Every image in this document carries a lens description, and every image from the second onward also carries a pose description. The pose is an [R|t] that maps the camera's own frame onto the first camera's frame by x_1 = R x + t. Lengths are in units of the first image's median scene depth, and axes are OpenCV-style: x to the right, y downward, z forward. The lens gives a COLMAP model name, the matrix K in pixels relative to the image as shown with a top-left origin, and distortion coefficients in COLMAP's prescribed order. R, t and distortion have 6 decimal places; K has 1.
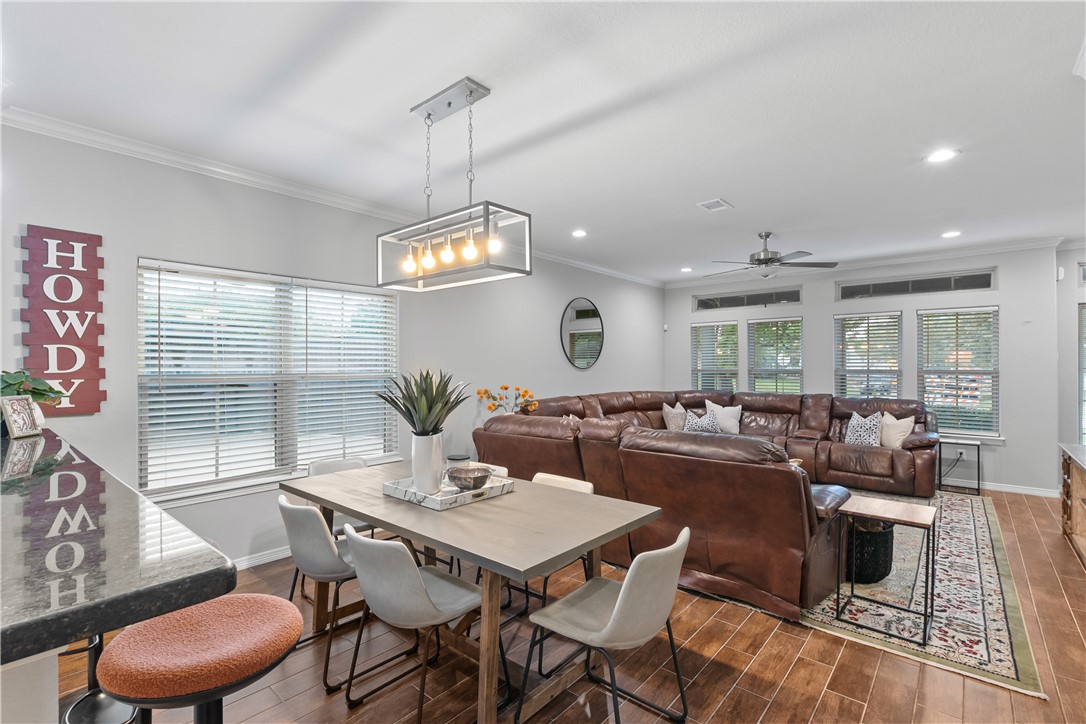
lens RADIAL K [[502.0, 0, 540.2], [0, 502.0, 367.6], [0, 0, 1]] dist [-0.002323, 0.000460]
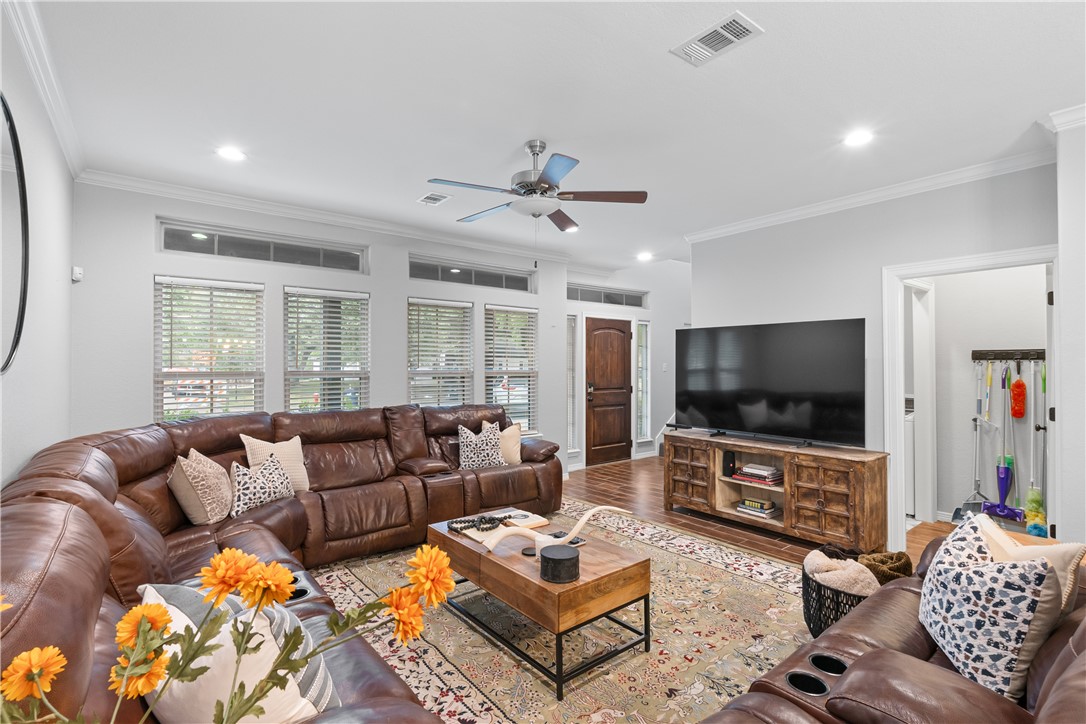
lens RADIAL K [[502.0, 0, 536.6], [0, 502.0, 356.8], [0, 0, 1]] dist [-0.002323, 0.000460]
pose [[0.195403, 0.019481, 0.980530, -0.120431], [0.002562, 0.999789, -0.020375, -0.000885], [-0.980720, 0.006494, 0.195312, 0.793082]]
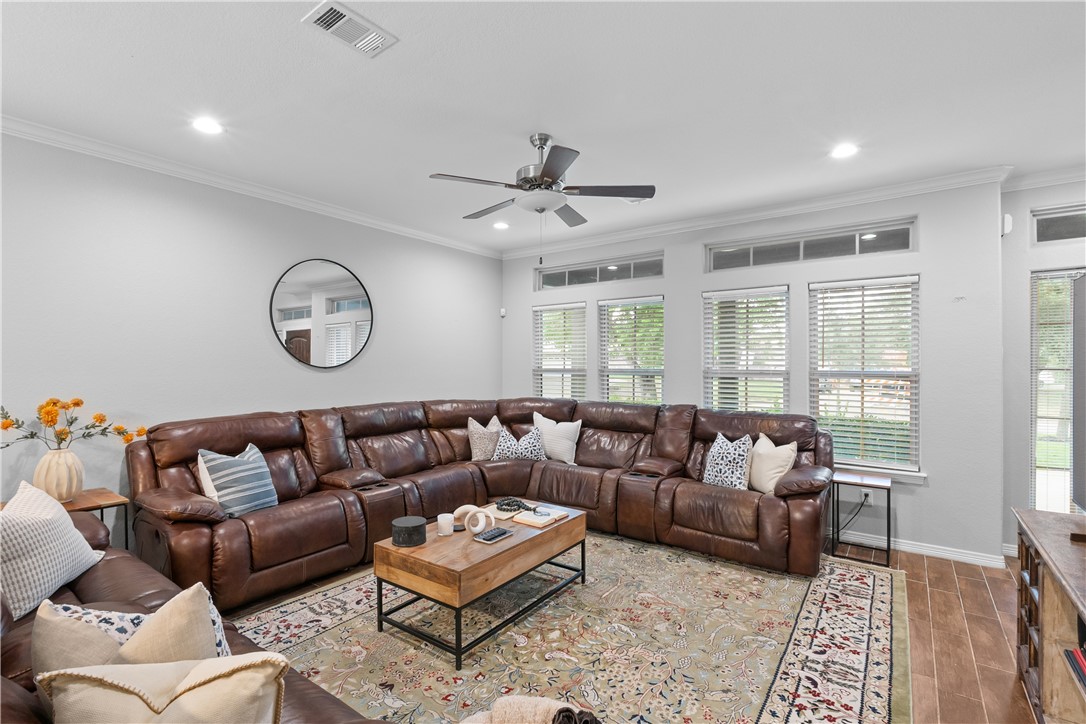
lens RADIAL K [[502.0, 0, 543.2], [0, 502.0, 368.4], [0, 0, 1]] dist [-0.002323, 0.000460]
pose [[0.996997, 0.001920, 0.077413, 0.366343], [-0.002219, 0.999990, 0.003769, -0.000357], [-0.077405, -0.003930, 0.996992, 0.375365]]
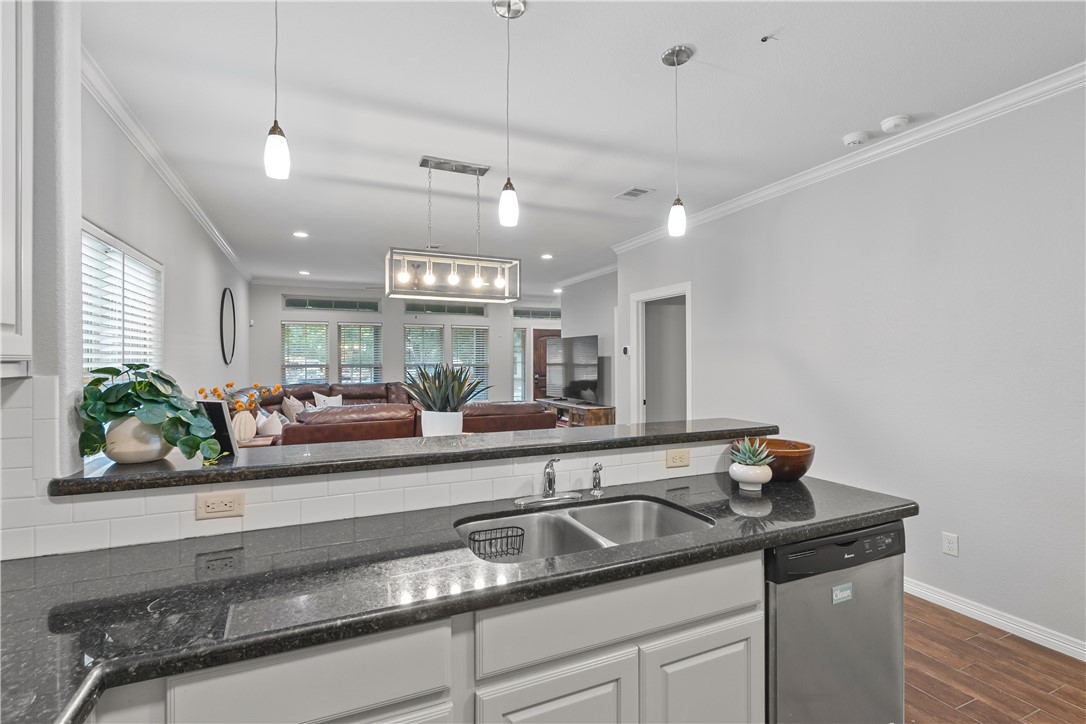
lens RADIAL K [[502.0, 0, 539.0], [0, 502.0, 359.6], [0, 0, 1]] dist [-0.002323, 0.000460]
pose [[0.430766, 0.001863, 0.902462, -0.580839], [0.004635, 0.999980, -0.004277, 0.000464], [-0.902452, 0.006026, 0.430748, 0.091820]]
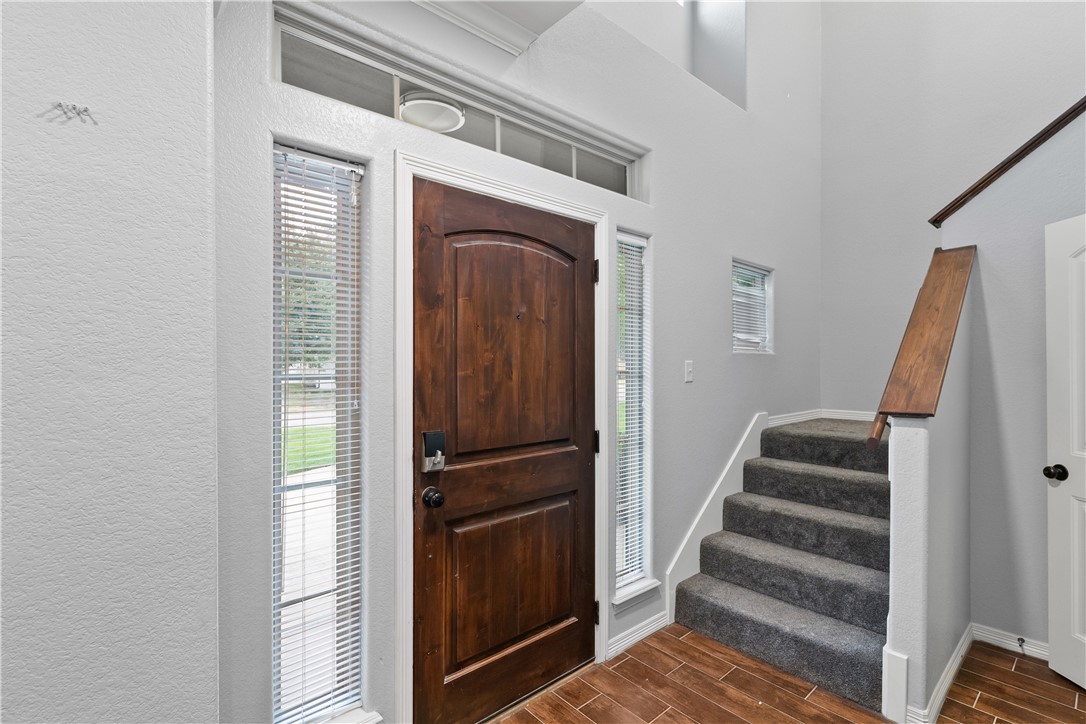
lens RADIAL K [[502.0, 0, 541.6], [0, 502.0, 364.2], [0, 0, 1]] dist [-0.002323, 0.000460]
pose [[0.141203, 0.002891, 0.989976, 0.796697], [0.004959, 0.999981, -0.003628, -0.004907], [-0.989968, 0.005422, 0.141186, 0.792144]]
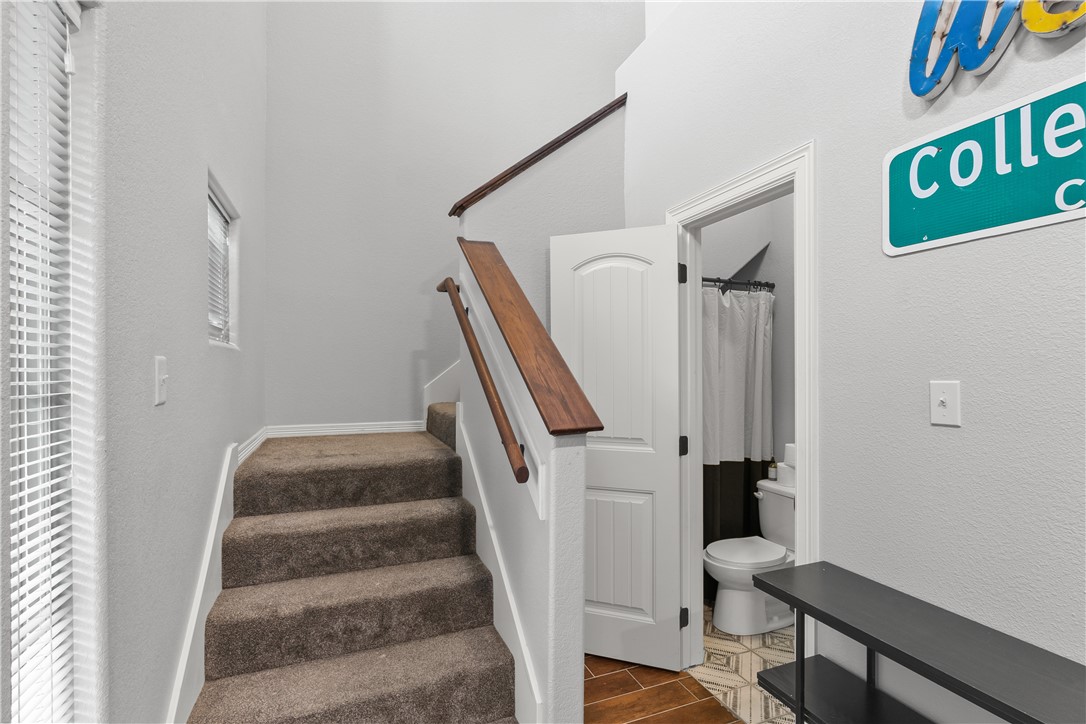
lens RADIAL K [[502.0, 0, 540.3], [0, 502.0, 373.2], [0, 0, 1]] dist [-0.002323, 0.000460]
pose [[-0.883020, -0.003861, 0.469320, 1.064563], [0.003034, 0.999898, 0.013934, -0.004611], [-0.469326, 0.013728, -0.882918, 0.834828]]
